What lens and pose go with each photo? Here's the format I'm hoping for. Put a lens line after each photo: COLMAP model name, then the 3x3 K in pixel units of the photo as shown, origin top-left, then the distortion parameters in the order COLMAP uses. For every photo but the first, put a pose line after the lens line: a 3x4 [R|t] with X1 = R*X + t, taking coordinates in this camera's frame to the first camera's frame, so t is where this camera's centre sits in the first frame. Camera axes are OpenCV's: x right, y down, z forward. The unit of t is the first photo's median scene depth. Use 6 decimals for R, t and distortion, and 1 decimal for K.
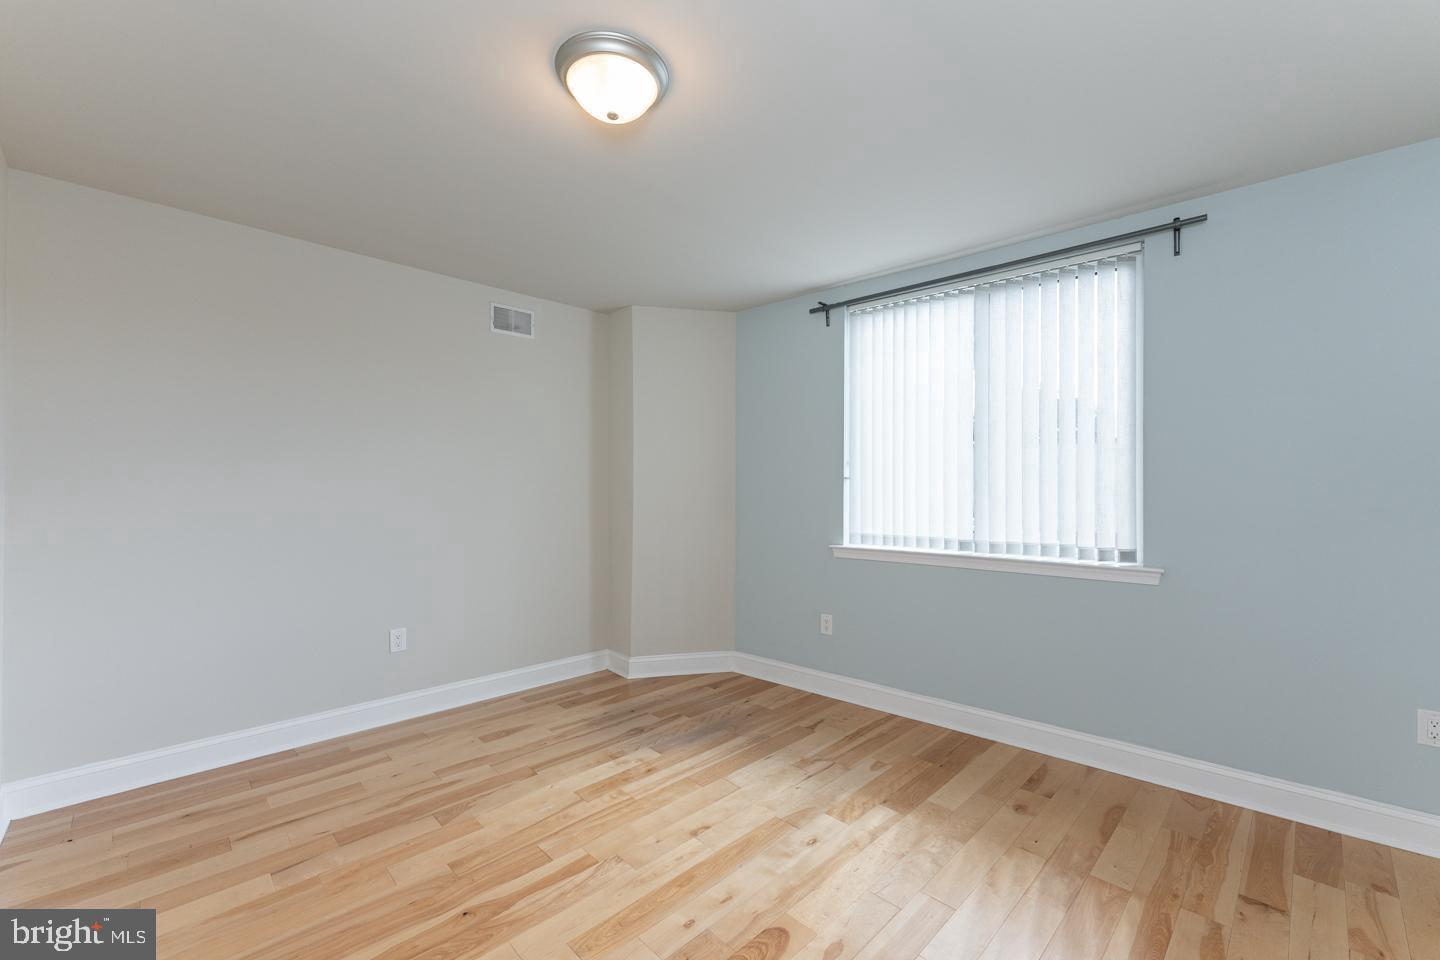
lens RADIAL K [[582.1, 0, 726.3], [0, 582.1, 486.4], [0, 0, 1]] dist [-0.000395, -0.000179]
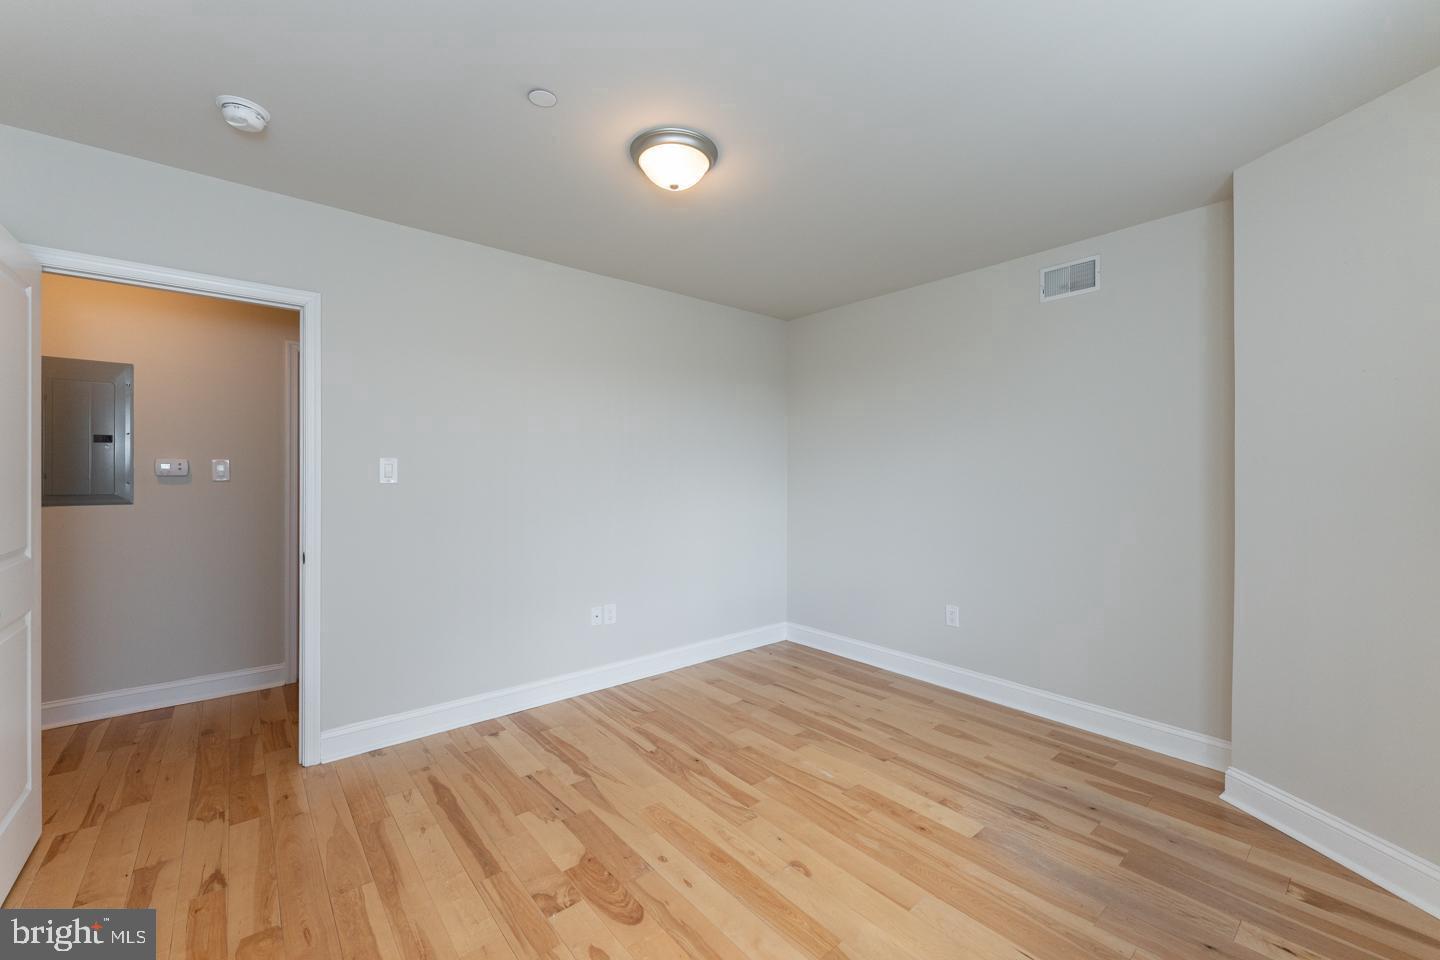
lens RADIAL K [[574.9, 0, 715.7], [0, 574.9, 479.5], [0, 0, 1]] dist [0.002211, -0.000004]
pose [[-0.078086, 0.006341, -0.996926, 0.677597], [-0.001944, 0.999977, 0.006513, -0.002574], [0.996945, 0.002447, -0.078072, 0.765264]]
